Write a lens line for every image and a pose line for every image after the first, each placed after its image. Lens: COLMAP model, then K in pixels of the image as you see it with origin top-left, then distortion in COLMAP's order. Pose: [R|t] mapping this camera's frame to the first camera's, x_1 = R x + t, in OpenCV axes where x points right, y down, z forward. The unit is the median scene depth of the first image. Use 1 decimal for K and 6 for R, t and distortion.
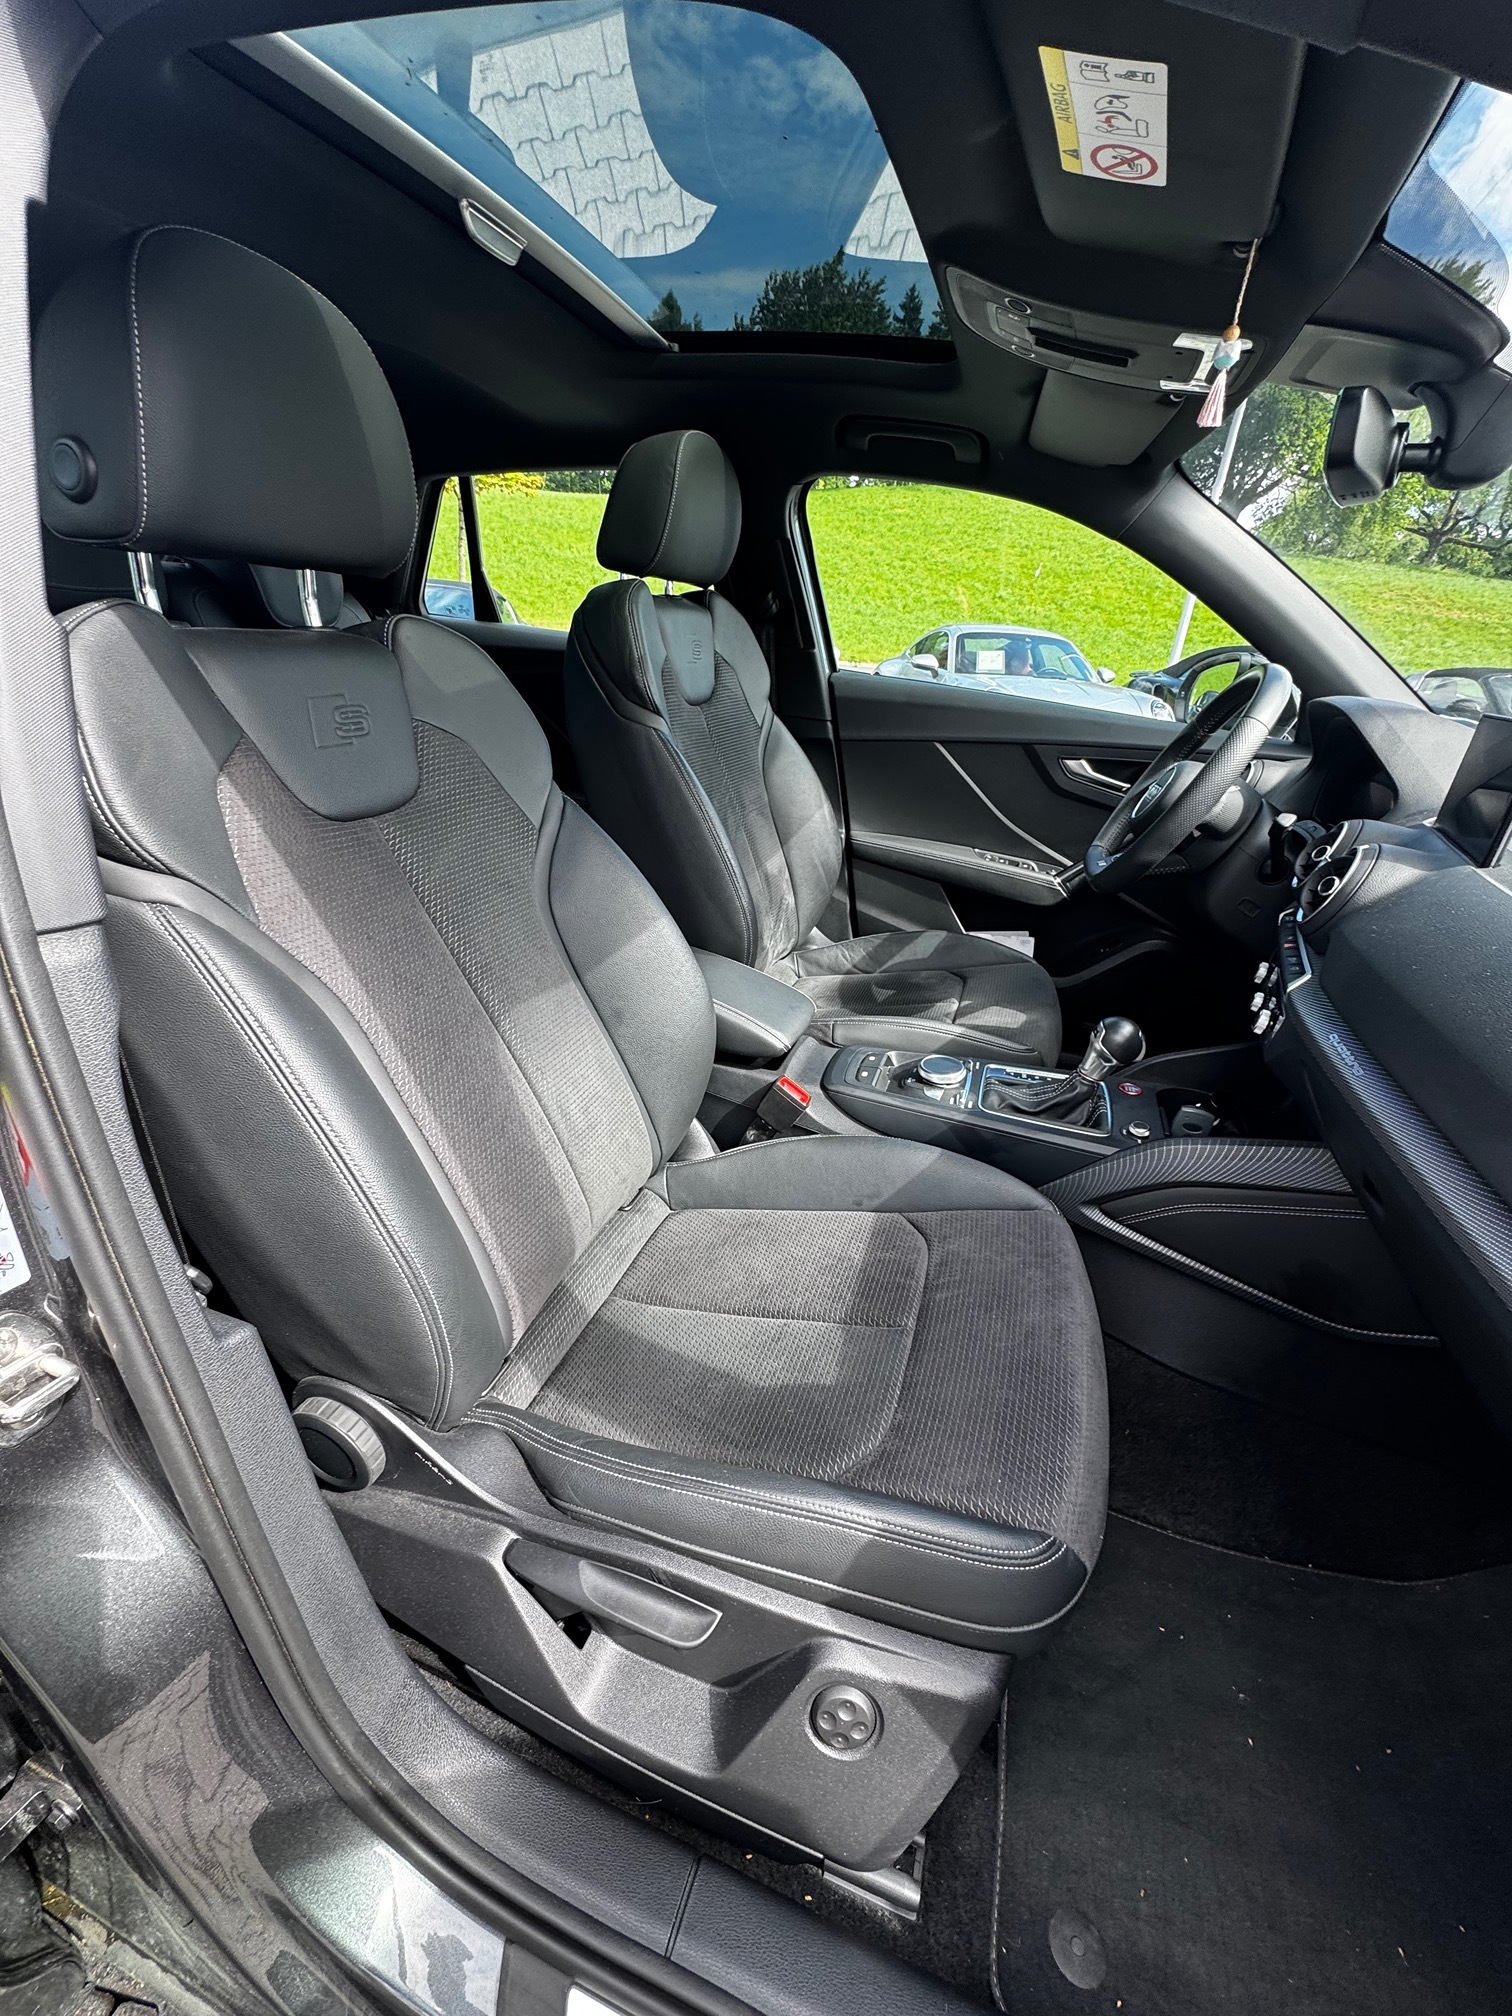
lens RADIAL K [[800.9, 0, 763.1], [0, 800.9, 1016.8], [0, 0, 1]] dist [-0.000483, 0.001229]
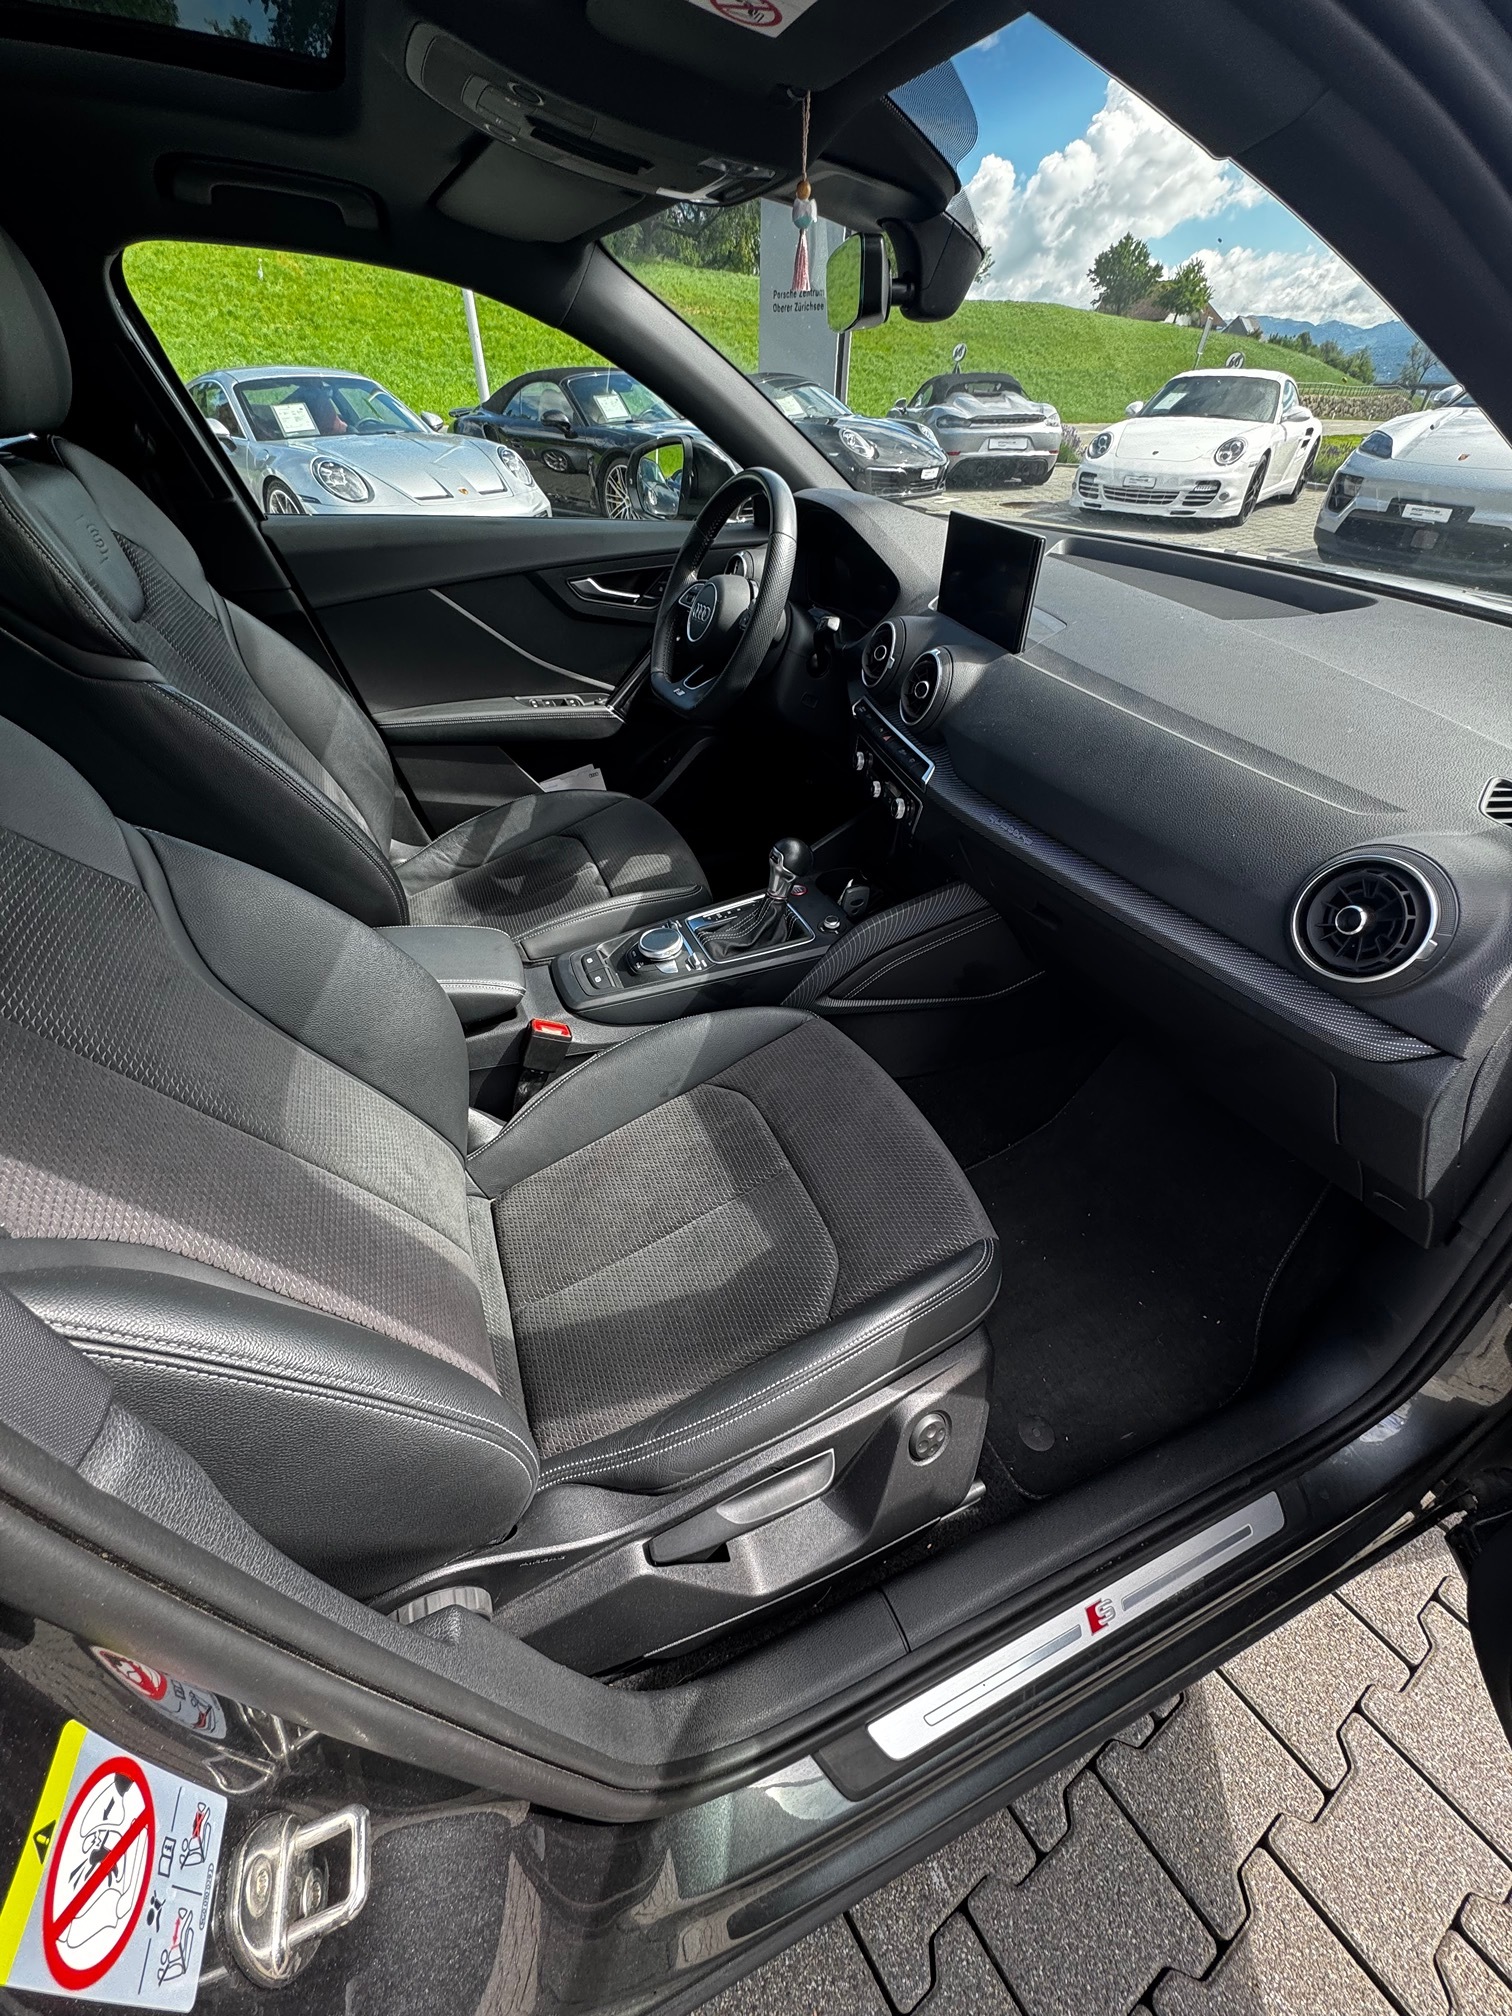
lens RADIAL K [[800.9, 0, 759.5], [0, 800.9, 1010.1], [0, 0, 1]] dist [-0.000483, 0.001229]
pose [[0.747969, -0.462675, 0.475894, -0.165239], [0.336383, 0.882337, 0.329131, -0.119570], [-0.572180, -0.086098, 0.815597, 0.049622]]
